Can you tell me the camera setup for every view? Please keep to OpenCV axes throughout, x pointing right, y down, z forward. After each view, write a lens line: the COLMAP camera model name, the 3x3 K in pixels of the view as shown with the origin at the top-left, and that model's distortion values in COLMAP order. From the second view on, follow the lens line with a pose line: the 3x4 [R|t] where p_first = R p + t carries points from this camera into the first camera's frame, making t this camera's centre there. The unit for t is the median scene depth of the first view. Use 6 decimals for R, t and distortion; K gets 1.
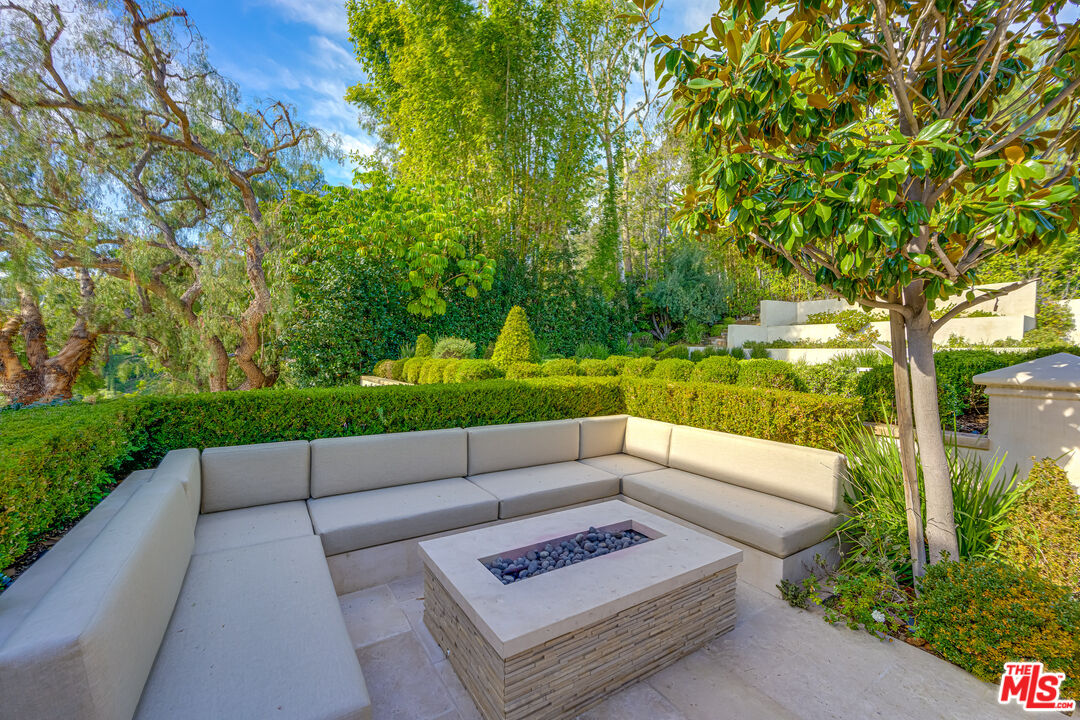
lens RADIAL K [[437.3, 0, 541.0], [0, 437.3, 359.6], [0, 0, 1]] dist [0.000820, 0.000153]
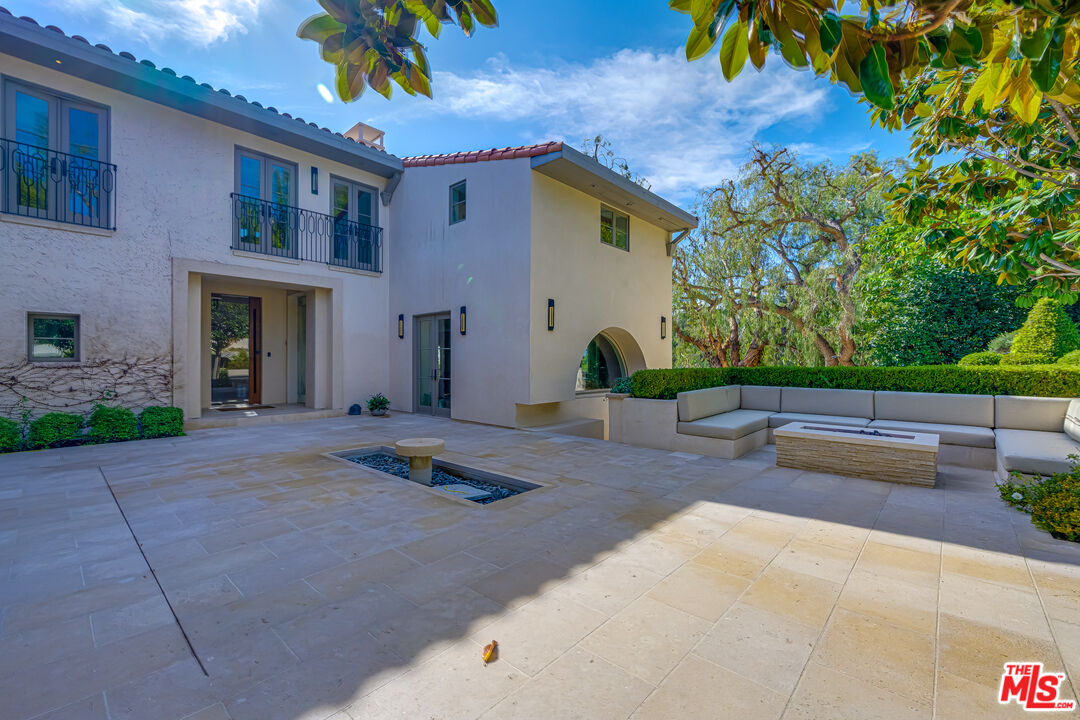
lens RADIAL K [[437.3, 0, 539.2], [0, 437.3, 361.2], [0, 0, 1]] dist [0.000820, 0.000153]
pose [[0.257716, -0.008137, -0.966187, 0.568873], [-0.007426, 0.999918, -0.010402, 0.037955], [0.966192, 0.009856, 0.257634, -0.339457]]
